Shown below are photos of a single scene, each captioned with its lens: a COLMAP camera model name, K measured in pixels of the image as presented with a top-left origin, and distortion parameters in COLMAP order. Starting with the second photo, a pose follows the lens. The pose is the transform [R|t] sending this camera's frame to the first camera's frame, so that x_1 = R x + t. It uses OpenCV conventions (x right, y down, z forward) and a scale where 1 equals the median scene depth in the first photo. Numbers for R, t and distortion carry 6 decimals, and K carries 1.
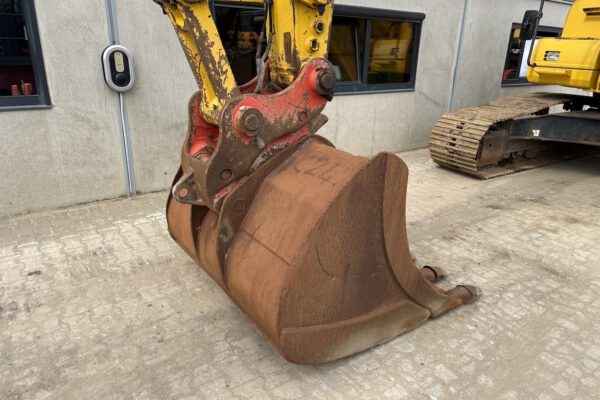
lens RADIAL K [[428.5, 0, 295.9], [0, 428.5, 200.9], [0, 0, 1]] dist [0.051630, -0.060181]
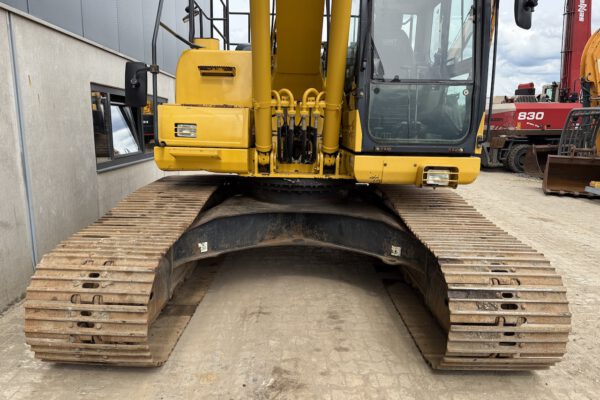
lens RADIAL K [[428.5, 0, 312.5], [0, 428.5, 201.6], [0, 0, 1]] dist [0.051630, -0.060181]
pose [[0.548164, -0.172063, 0.818481, 0.172641], [0.284772, 0.958535, 0.010784, -0.232735], [-0.786397, 0.227169, 0.574433, 0.628727]]
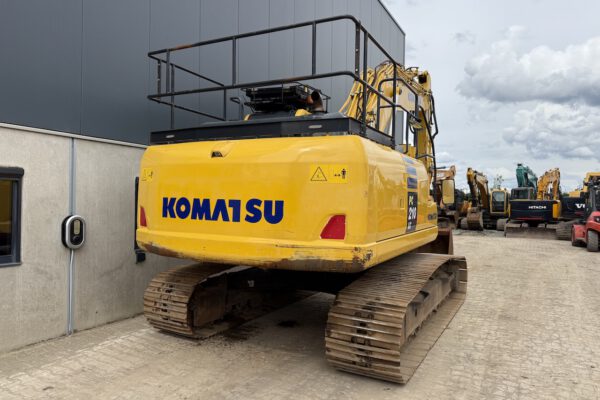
lens RADIAL K [[428.5, 0, 297.7], [0, 428.5, 198.6], [0, 0, 1]] dist [0.051630, -0.060181]
pose [[0.900813, -0.011608, 0.434052, -0.326523], [0.158506, 0.939448, -0.303831, 0.097899], [-0.404242, 0.342495, 0.848107, -0.388999]]
